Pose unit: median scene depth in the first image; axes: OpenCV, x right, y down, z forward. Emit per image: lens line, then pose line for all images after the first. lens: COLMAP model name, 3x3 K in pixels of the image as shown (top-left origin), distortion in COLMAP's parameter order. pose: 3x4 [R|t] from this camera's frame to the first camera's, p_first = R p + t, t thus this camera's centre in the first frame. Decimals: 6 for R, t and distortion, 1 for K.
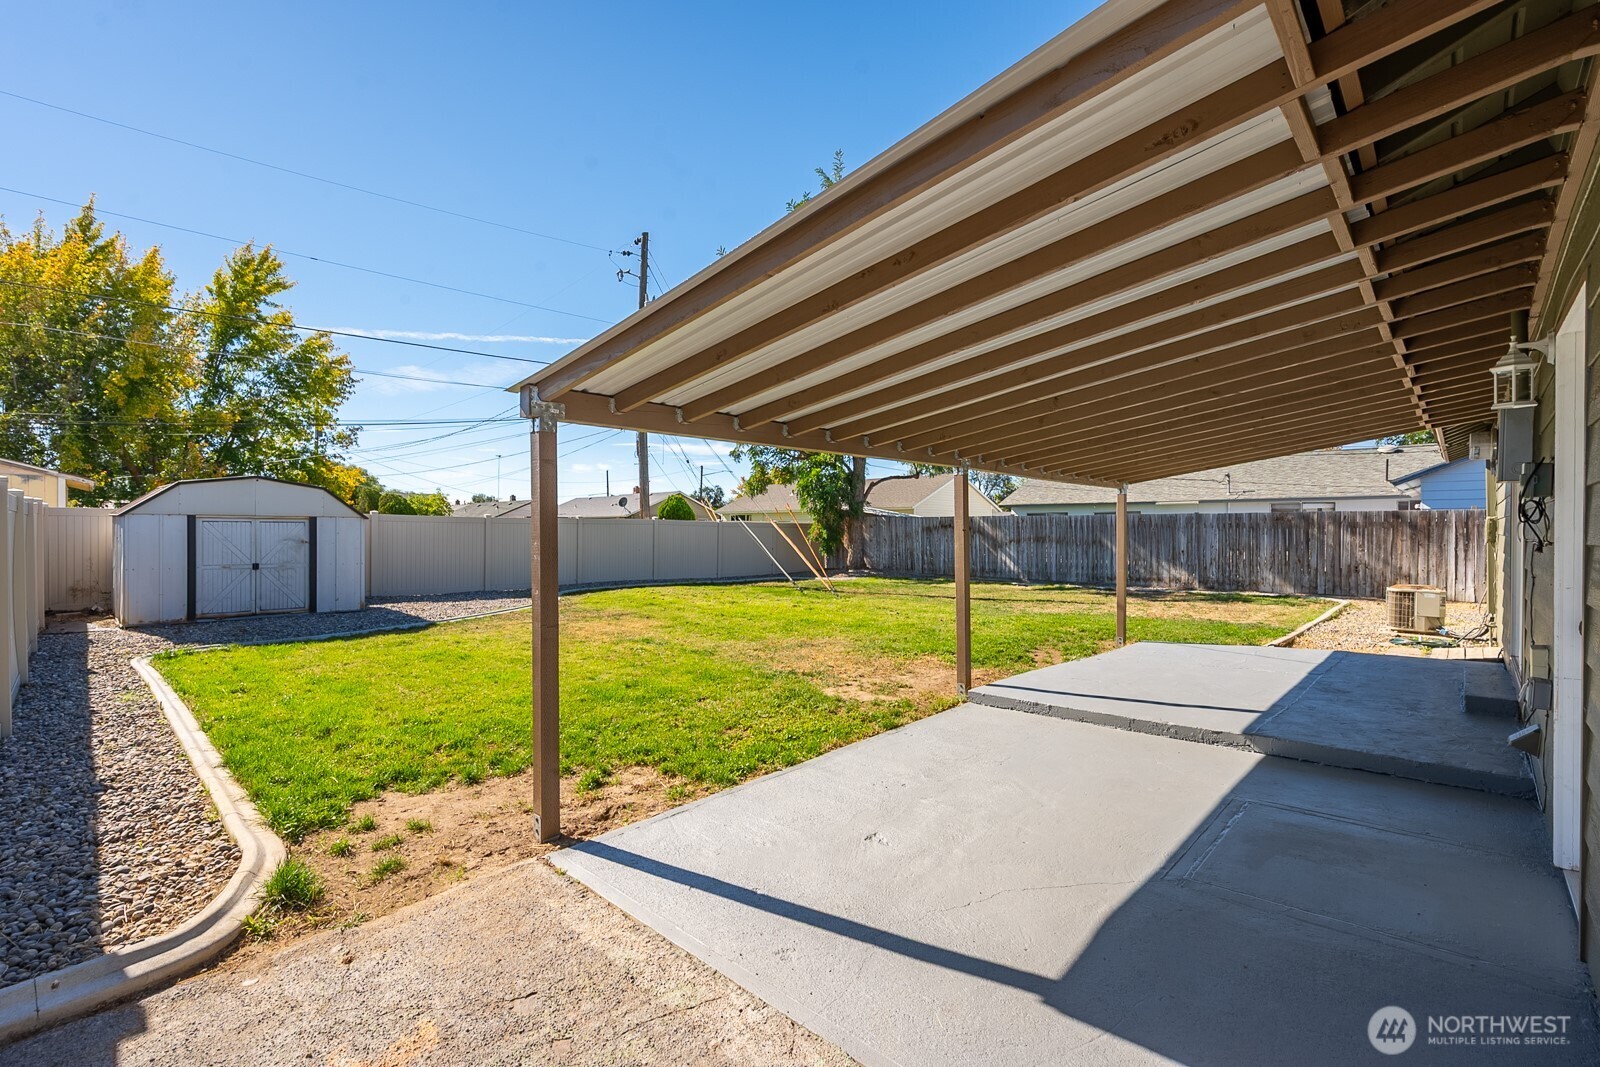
lens RADIAL K [[704.3, 0, 800.0], [0, 704.3, 533.5], [0, 0, 1]] dist [-0.000147, -0.000566]
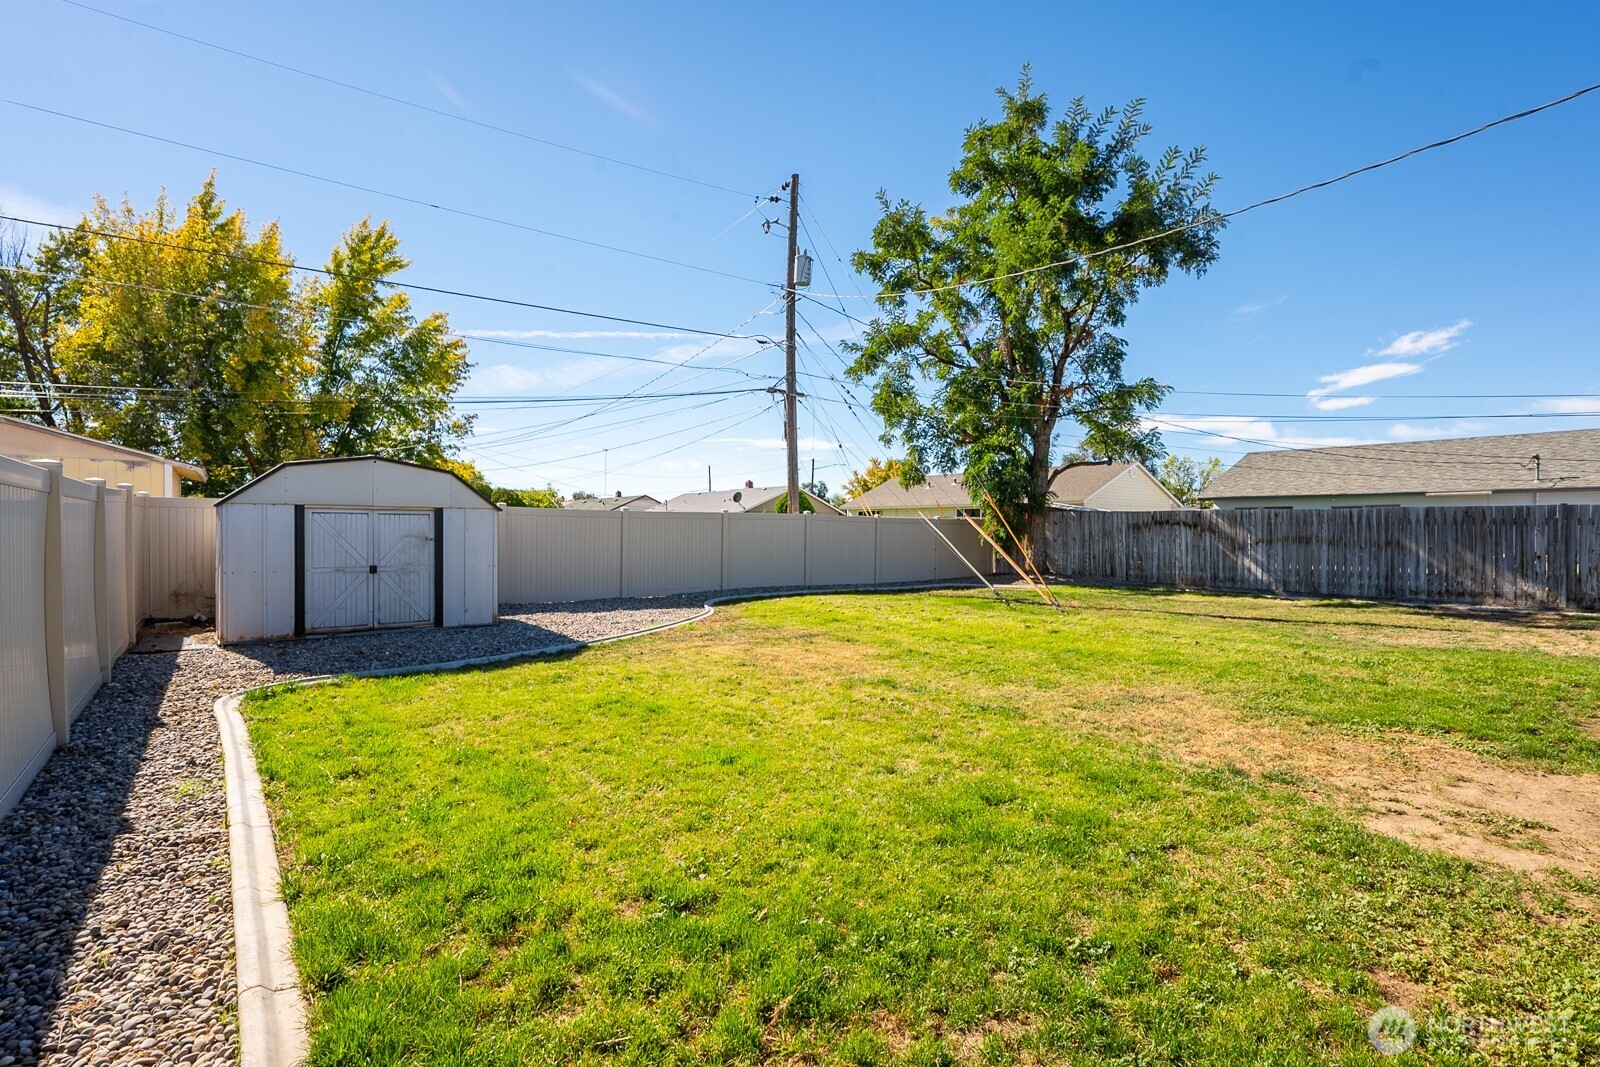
lens RADIAL K [[738.3, 0, 803.7], [0, 738.3, 535.6], [0, 0, 1]] dist [0.000018, 0.000580]
pose [[0.991721, 0.003581, -0.128359, -0.096495], [-0.002974, 0.999983, 0.004919, 0.001453], [0.128375, -0.004496, 0.991716, 0.123475]]
